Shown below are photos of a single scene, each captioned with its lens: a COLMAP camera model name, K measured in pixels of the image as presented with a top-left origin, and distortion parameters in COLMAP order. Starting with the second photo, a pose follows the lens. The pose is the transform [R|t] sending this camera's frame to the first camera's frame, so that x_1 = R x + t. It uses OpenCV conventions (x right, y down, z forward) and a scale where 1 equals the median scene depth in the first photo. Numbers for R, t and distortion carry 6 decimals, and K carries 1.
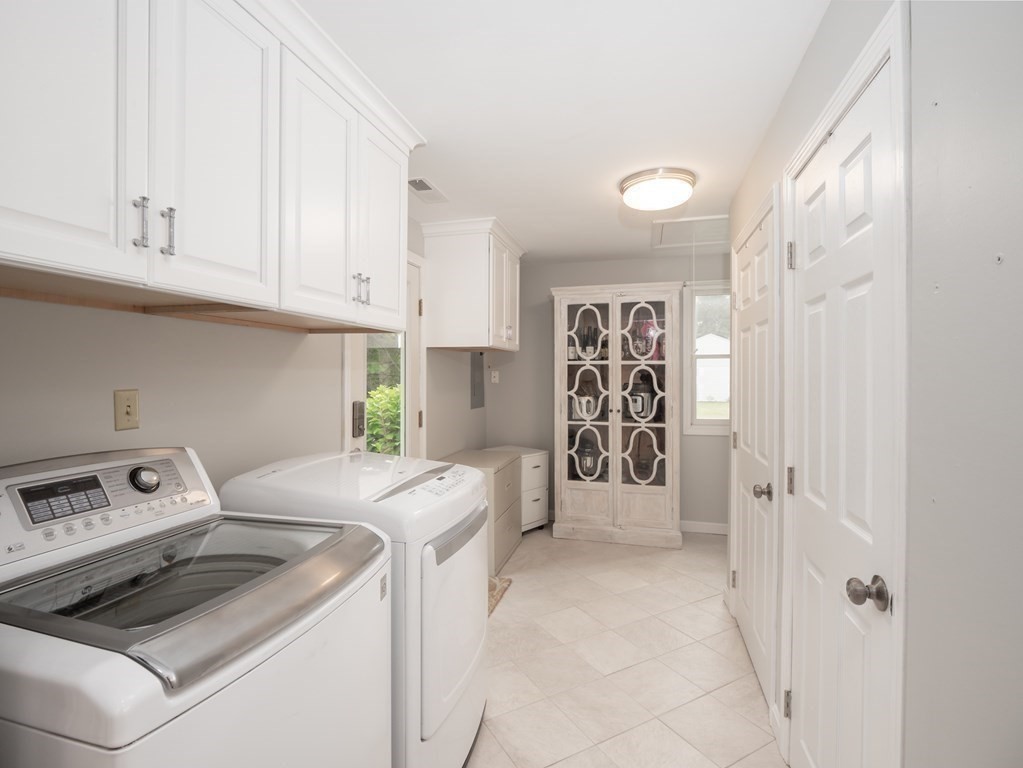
lens RADIAL K [[498.5, 0, 509.2], [0, 498.5, 378.9], [0, 0, 1]] dist [-0.016028, -0.001781]
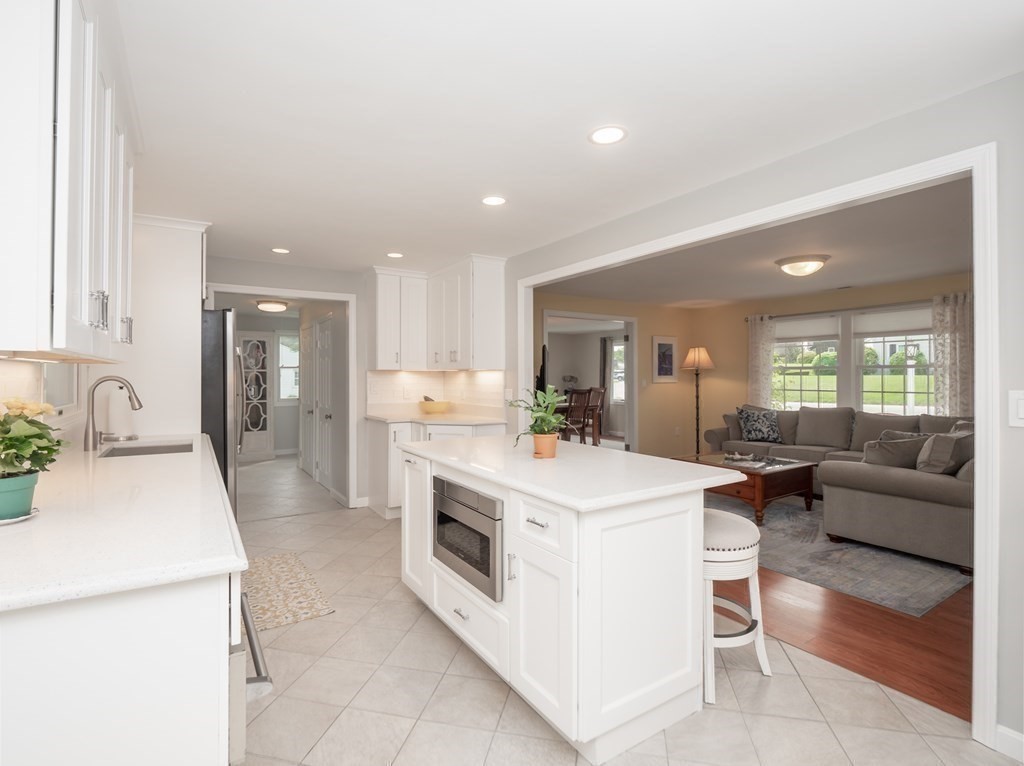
lens RADIAL K [[499.0, 0, 507.1], [0, 499.0, 376.8], [0, 0, 1]] dist [-0.016028, -0.001781]
pose [[0.673610, -0.000205, 0.739087, -0.530918], [0.009850, 0.999914, -0.008701, 0.020489], [-0.739022, 0.013141, 0.673554, -1.110162]]
